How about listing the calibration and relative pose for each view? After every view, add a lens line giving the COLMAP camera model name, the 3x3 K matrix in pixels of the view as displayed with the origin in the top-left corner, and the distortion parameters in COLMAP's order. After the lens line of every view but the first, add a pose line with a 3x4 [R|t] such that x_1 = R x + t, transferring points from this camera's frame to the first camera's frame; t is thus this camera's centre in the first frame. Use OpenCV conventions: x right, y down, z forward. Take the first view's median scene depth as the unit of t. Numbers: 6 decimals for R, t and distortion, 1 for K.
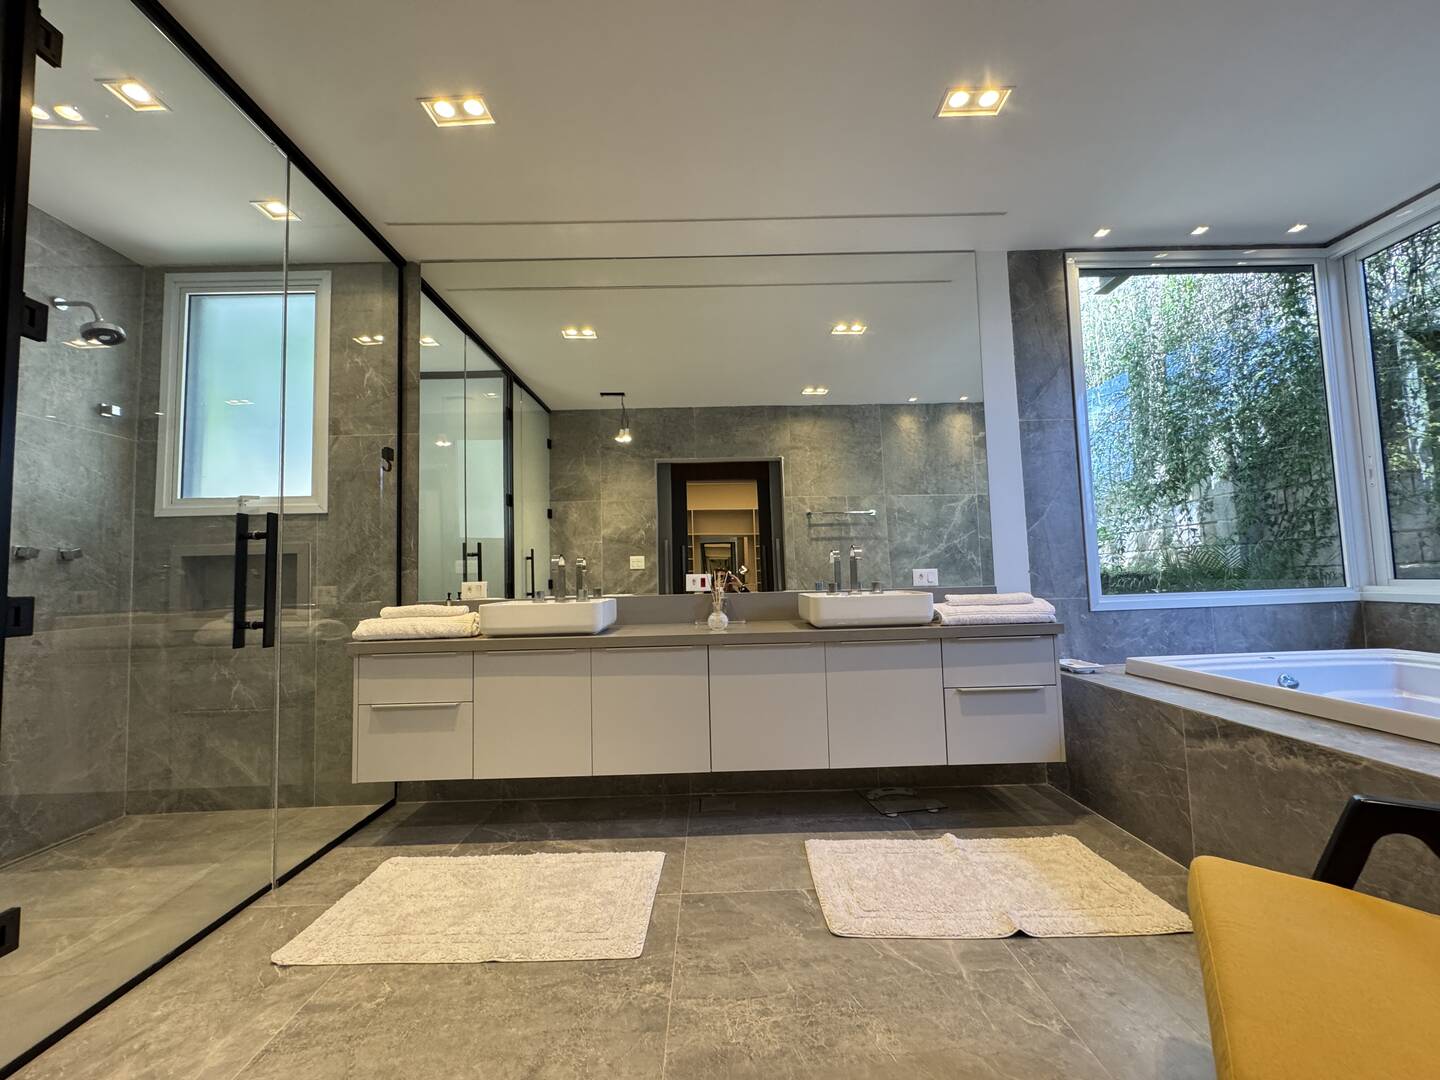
lens RADIAL K [[574.8, 0, 714.8], [0, 574.8, 540.9], [0, 0, 1]] dist [-0.001361, 0.000073]
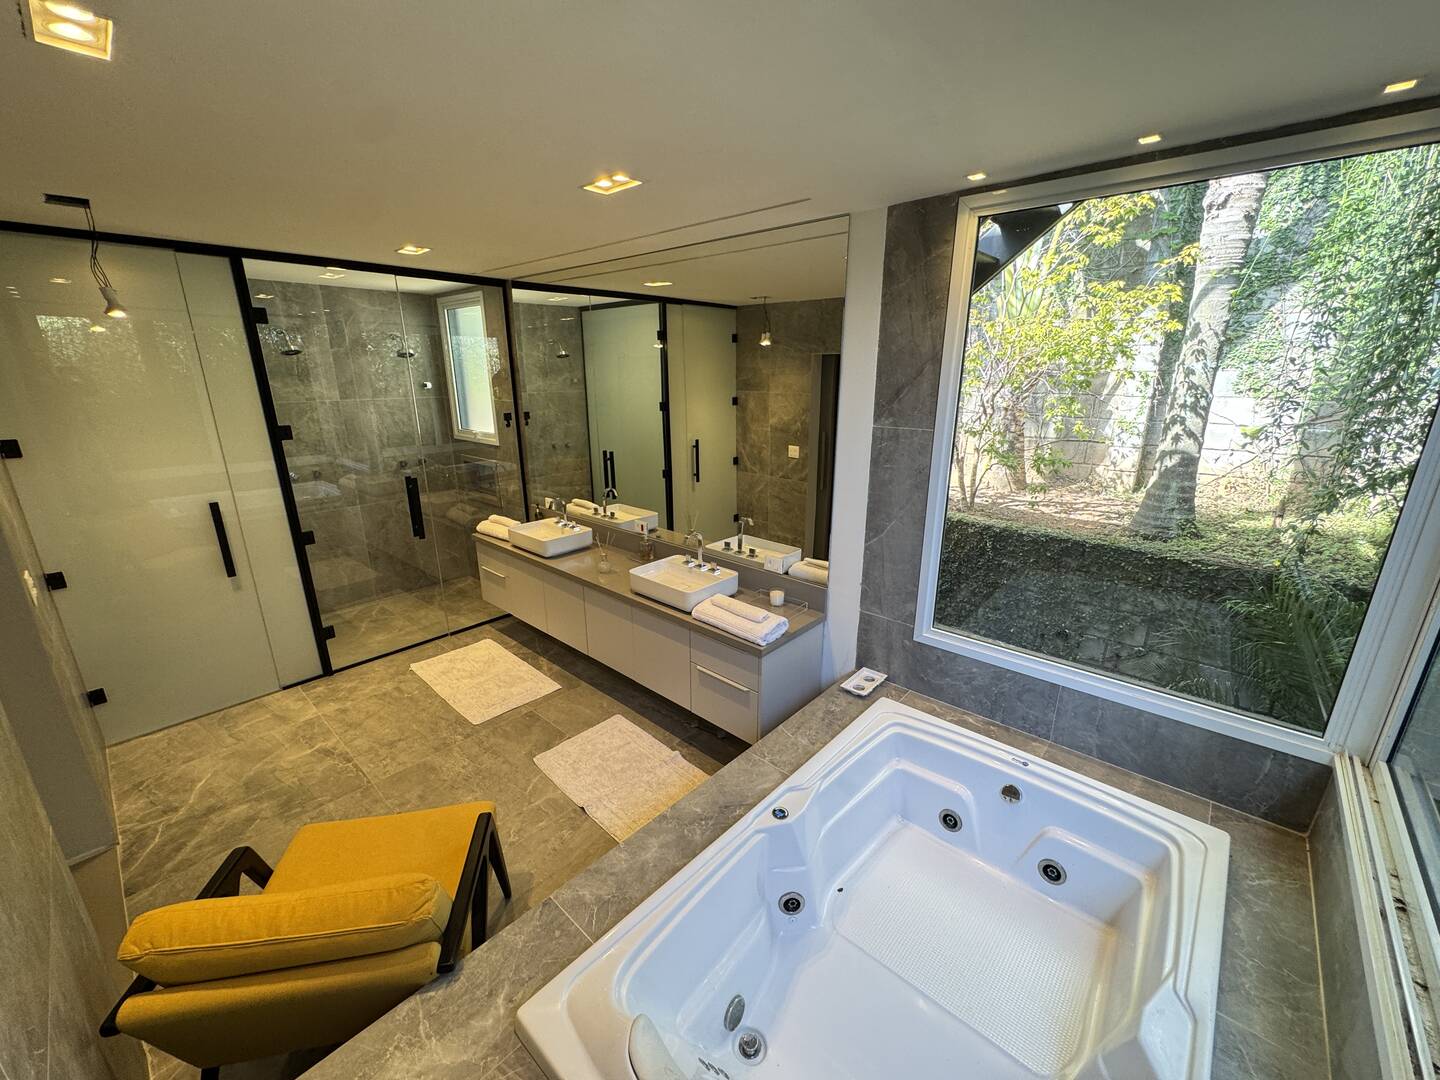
lens RADIAL K [[574.8, 0, 714.8], [0, 574.8, 540.9], [0, 0, 1]] dist [-0.001361, 0.000073]
pose [[0.735378, 0.218169, -0.641577, 0.959878], [0.021297, 0.938850, 0.343667, -0.353784], [0.677322, -0.266389, 0.685764, 0.168584]]
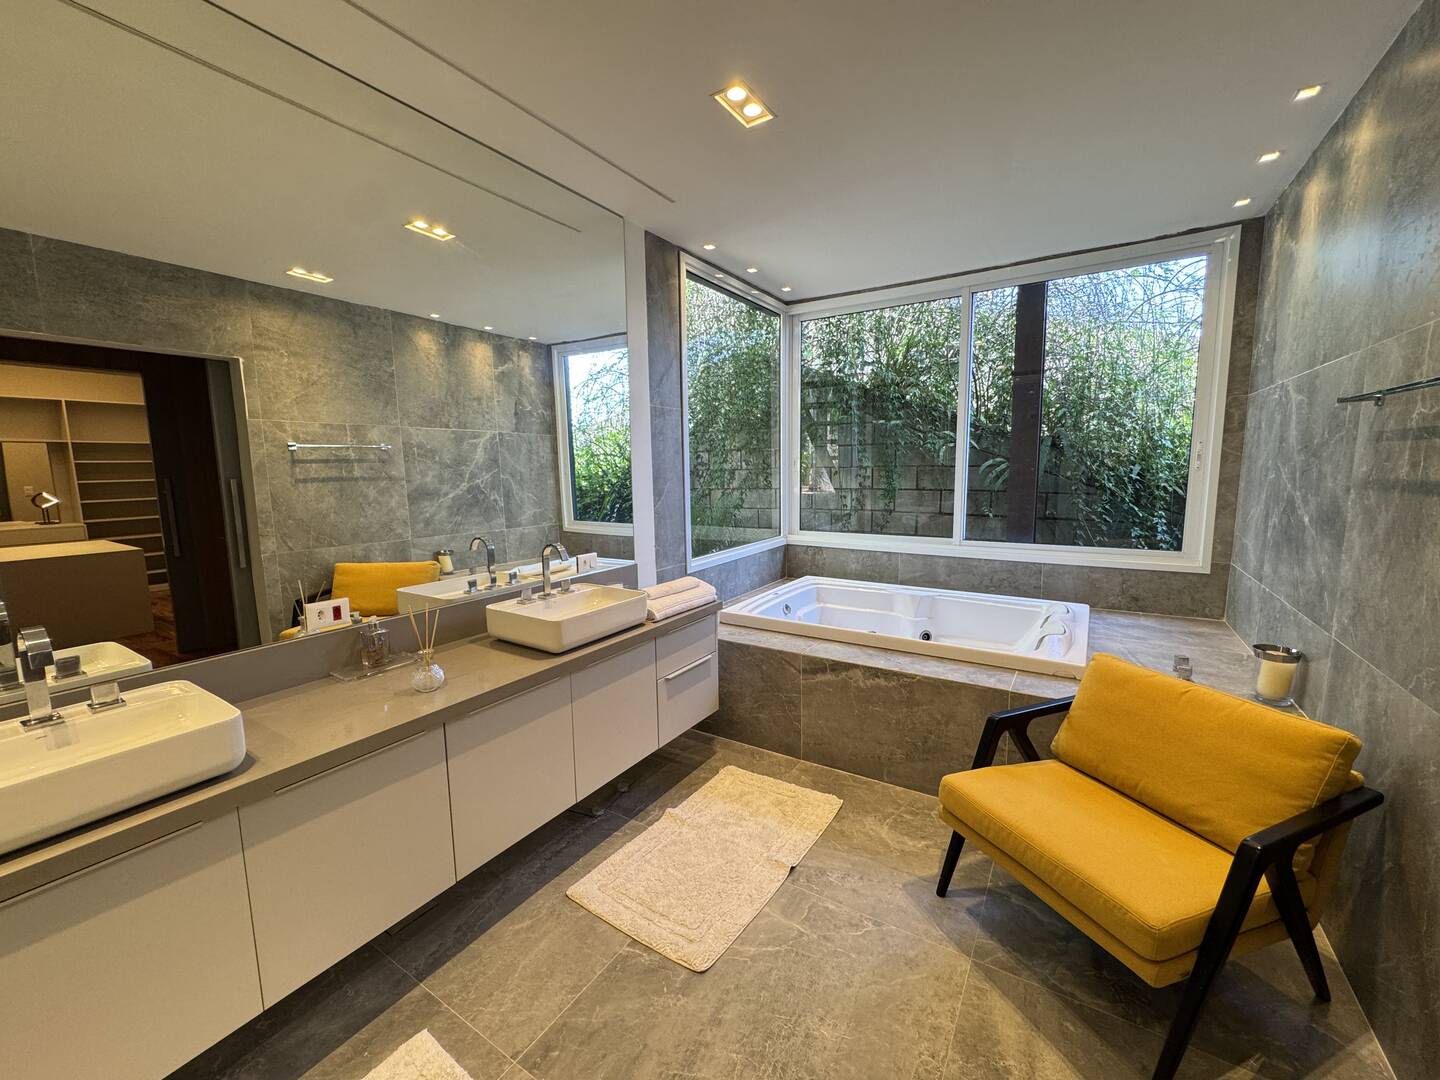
lens RADIAL K [[588.6, 0, 716.7], [0, 588.6, 530.5], [0, 0, 1]] dist [0.004331, 0.000796]
pose [[0.547479, -0.085276, 0.832463, -0.329731], [-0.051003, 0.989544, 0.134910, -0.133664], [-0.835264, -0.116318, 0.537406, 0.283549]]
